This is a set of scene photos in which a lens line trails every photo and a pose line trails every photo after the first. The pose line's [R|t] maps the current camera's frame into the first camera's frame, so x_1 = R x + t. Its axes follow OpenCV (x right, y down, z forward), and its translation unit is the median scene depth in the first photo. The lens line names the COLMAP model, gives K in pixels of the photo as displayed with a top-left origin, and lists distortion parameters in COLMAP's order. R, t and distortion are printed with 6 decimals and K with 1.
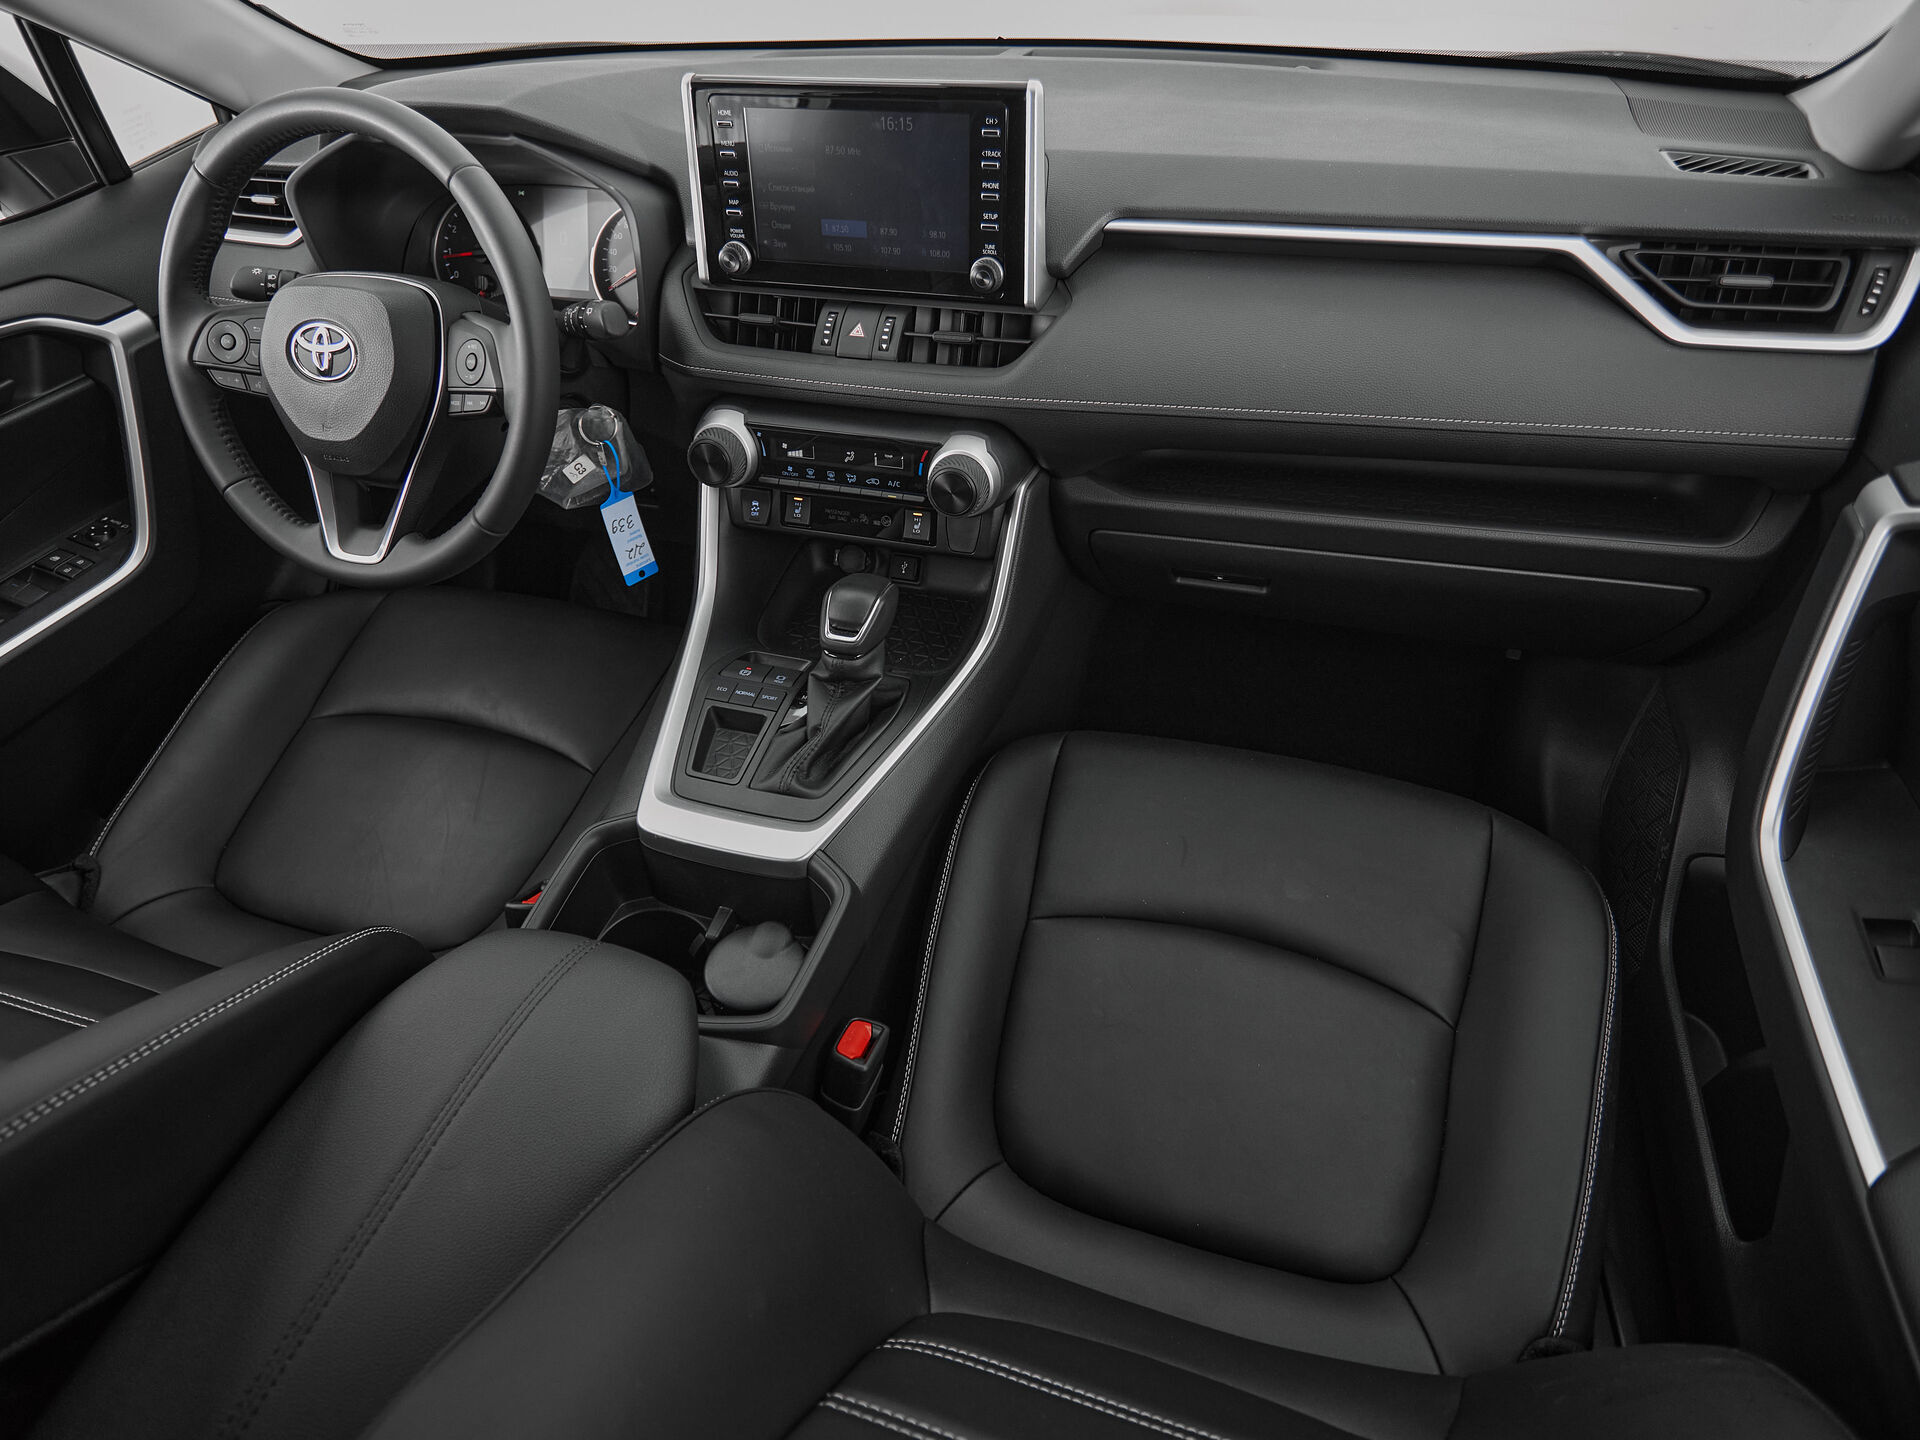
lens RADIAL K [[1108.1, 0, 948.2], [0, 1108.1, 710.5], [0, 0, 1]] dist [0.004375, -0.008799]
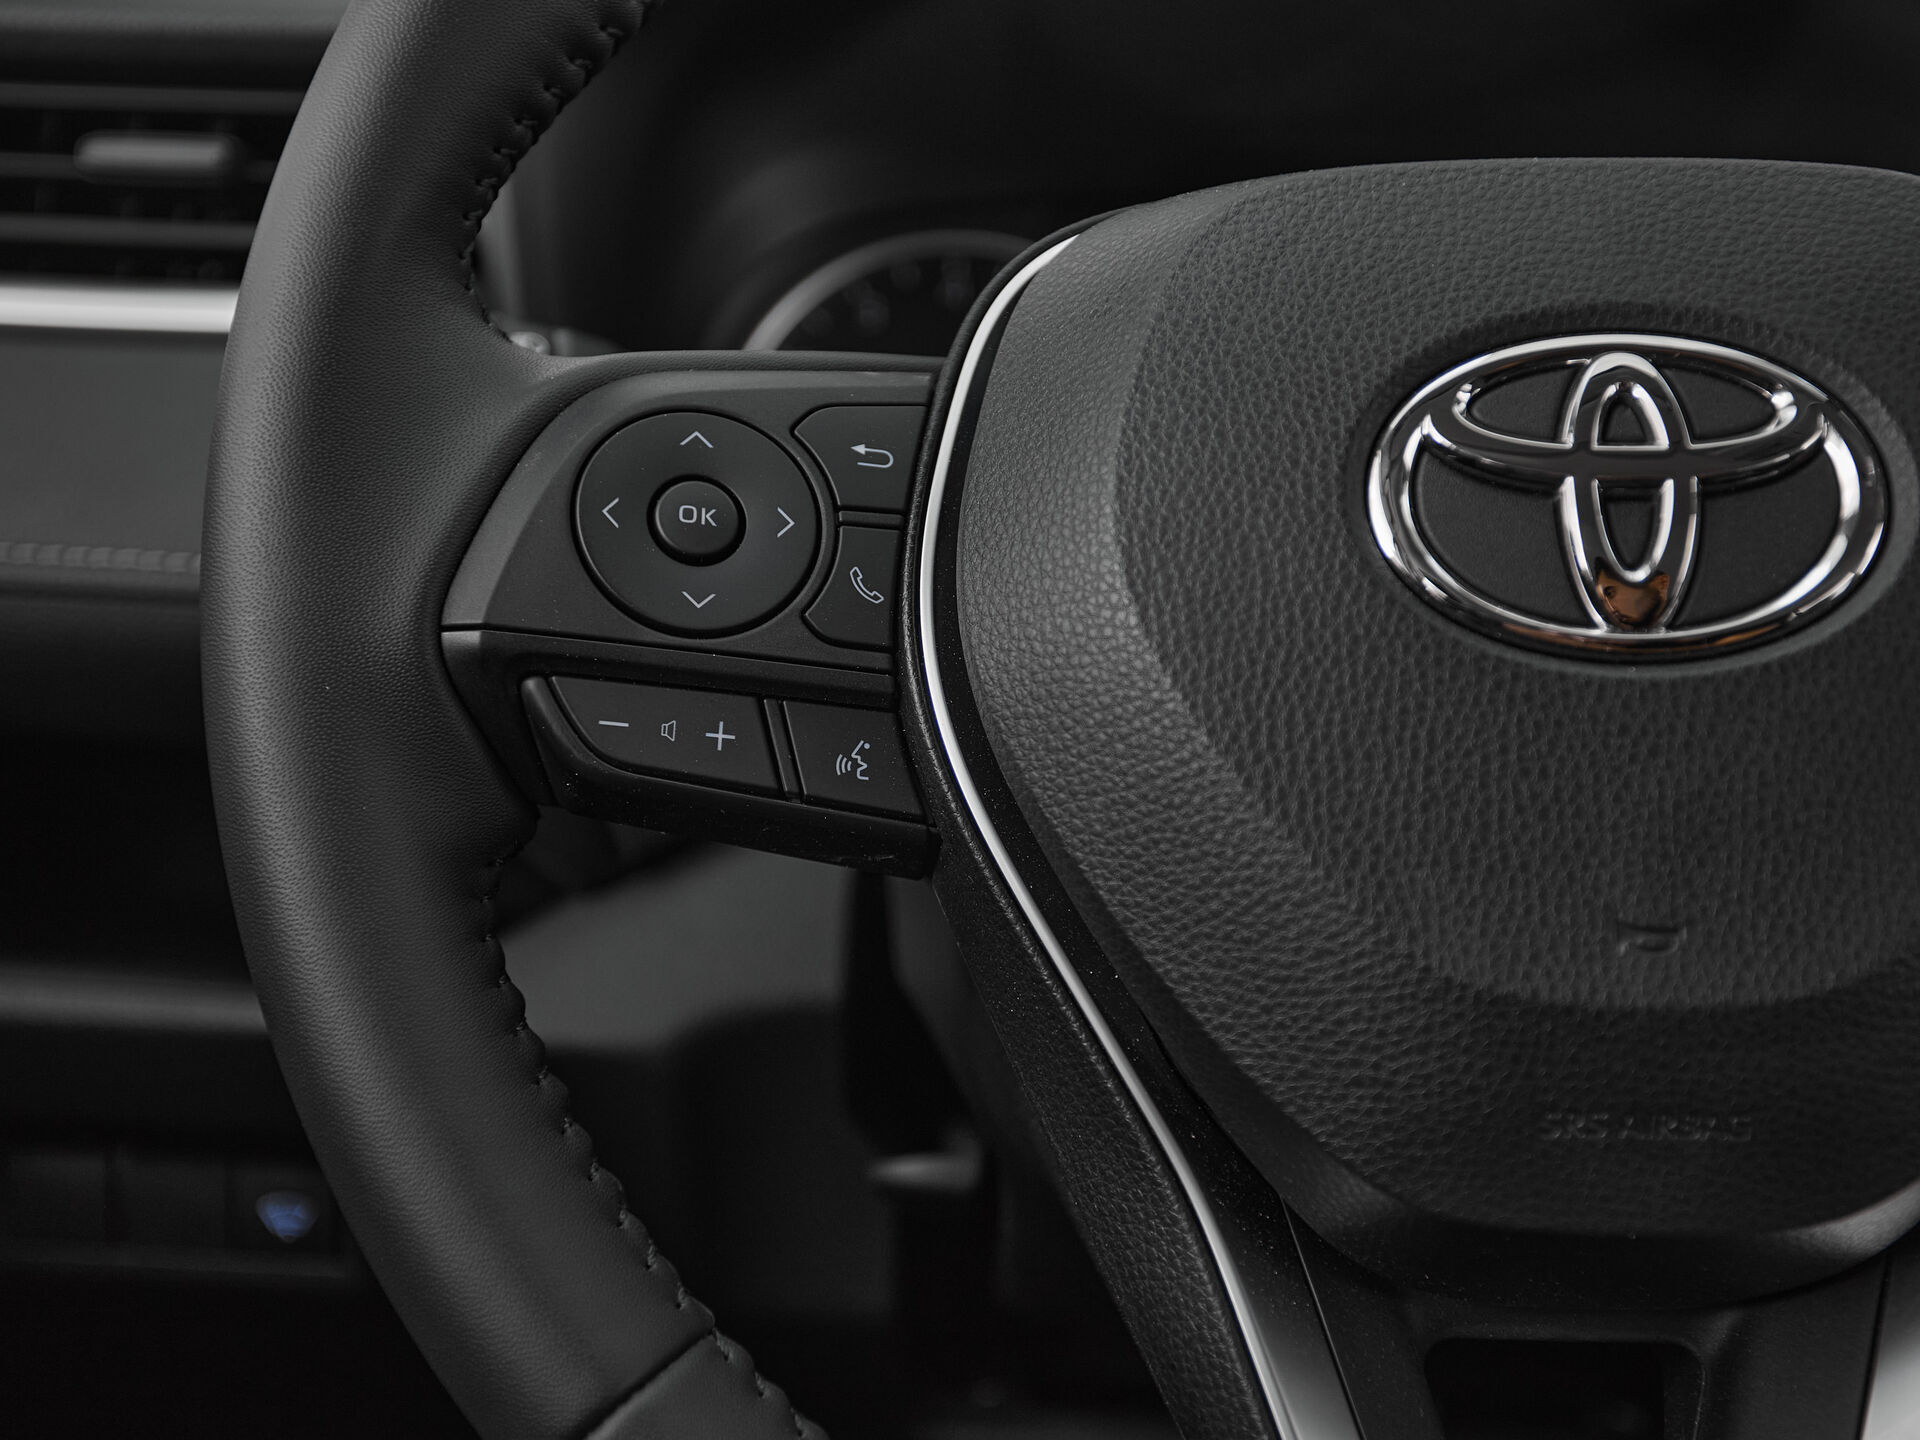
lens RADIAL K [[2579.2, 0, 937.3], [0, 2579.2, 772.6], [0, 0, 1]] dist [0.072726, 0.000000]
pose [[0.952961, -0.000765, 0.303092, -0.749408], [0.140288, 0.887546, -0.438842, -0.126313], [-0.268672, 0.460719, 0.845904, 0.694825]]
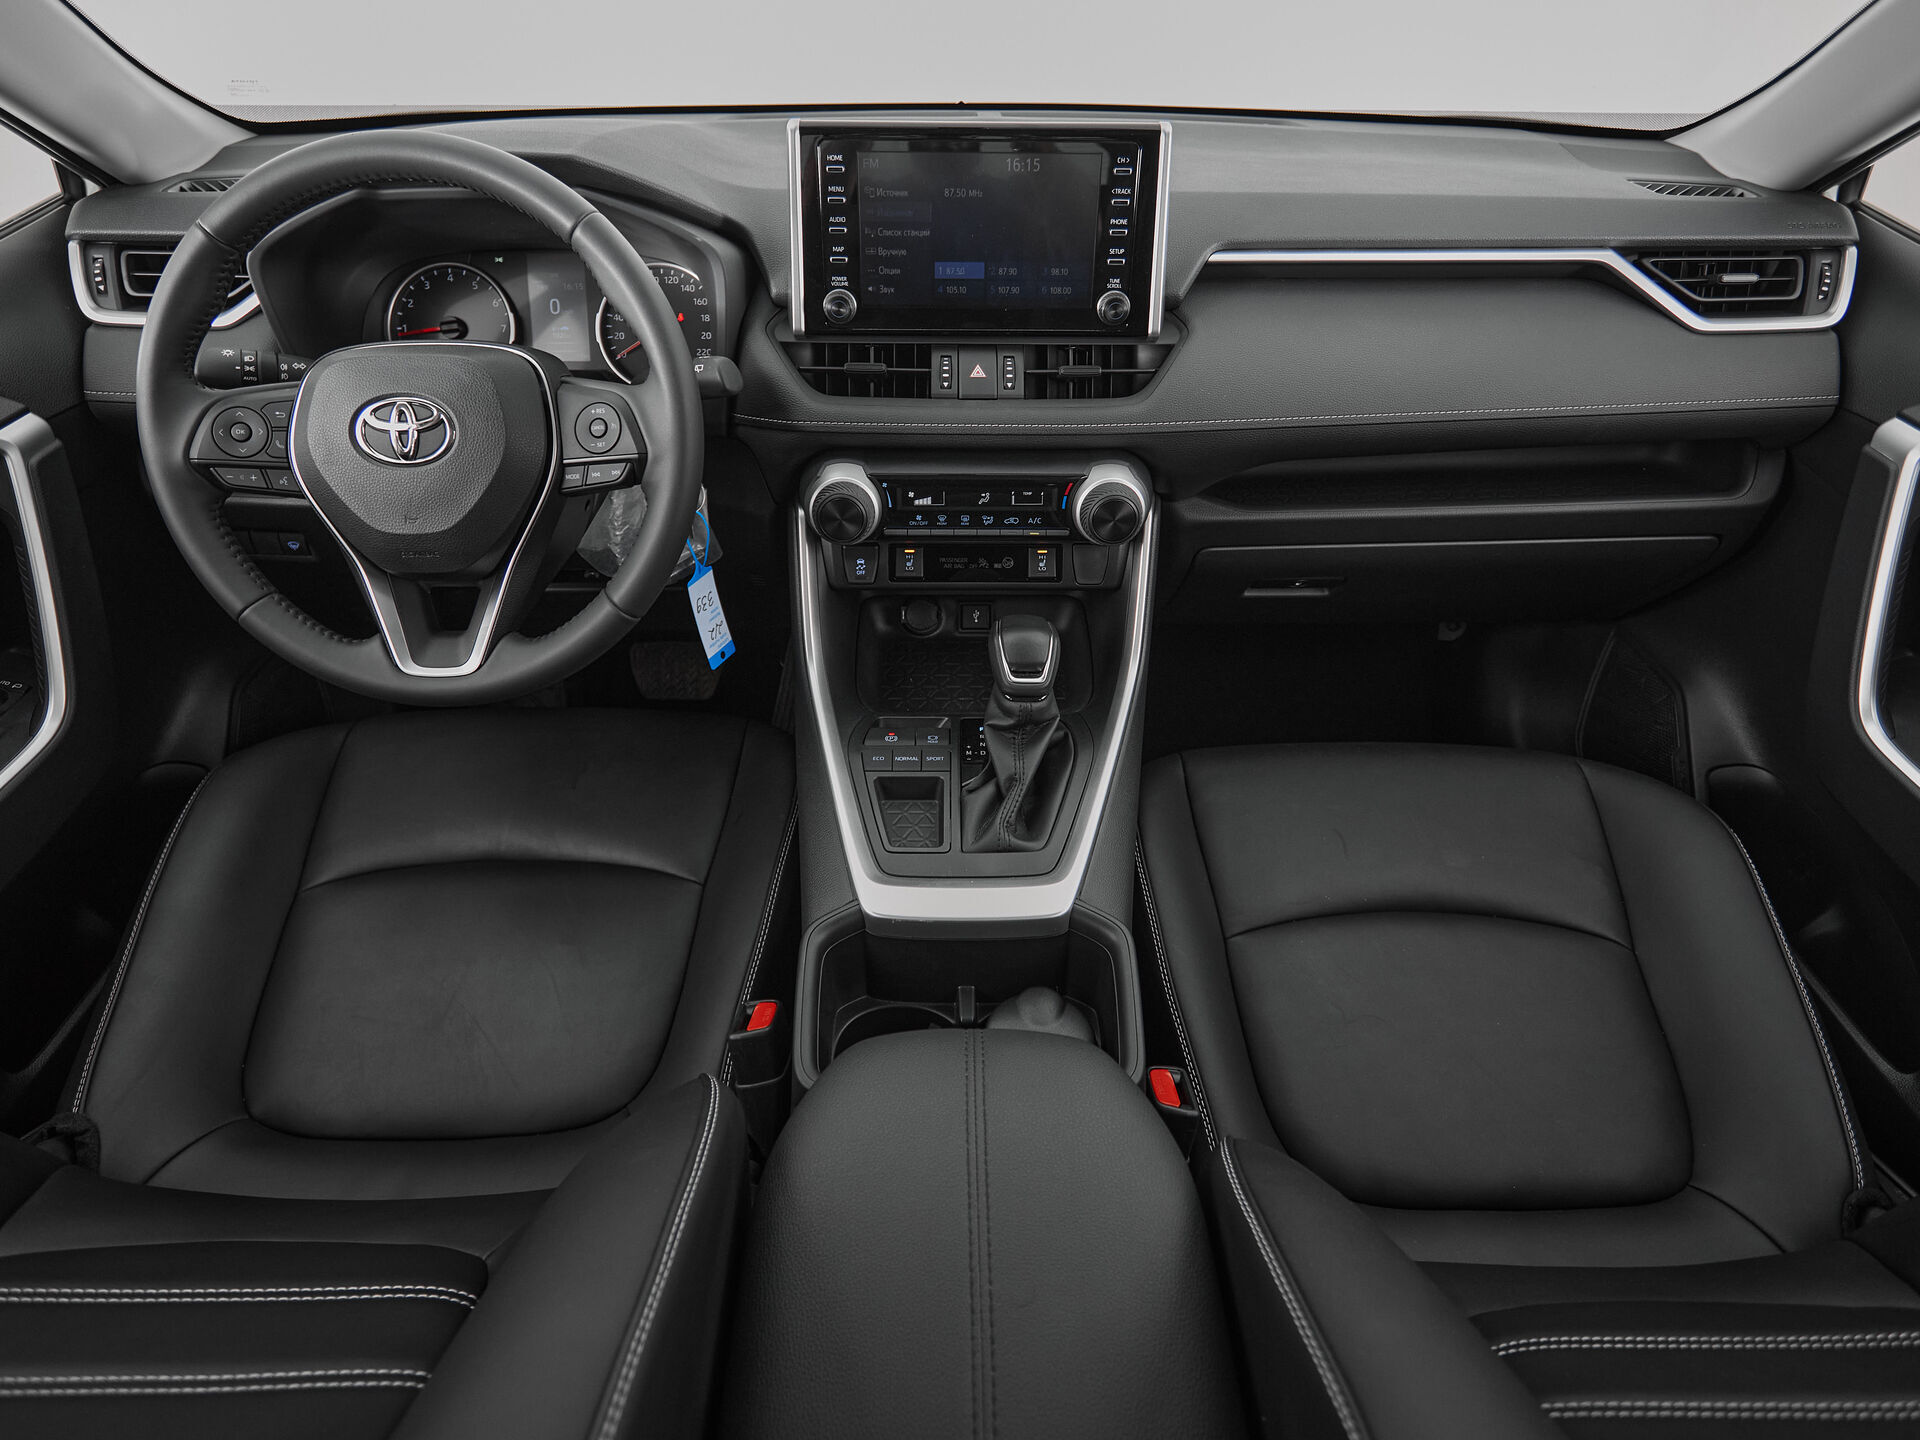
lens RADIAL K [[1108.1, 0, 950.9], [0, 1108.1, 694.1], [0, 0, 1]] dist [0.004375, -0.008799]
pose [[0.948643, -0.141031, 0.283173, -0.420433], [0.165596, 0.984073, -0.064648, -0.002405], [-0.269545, 0.108220, 0.956888, 0.097911]]
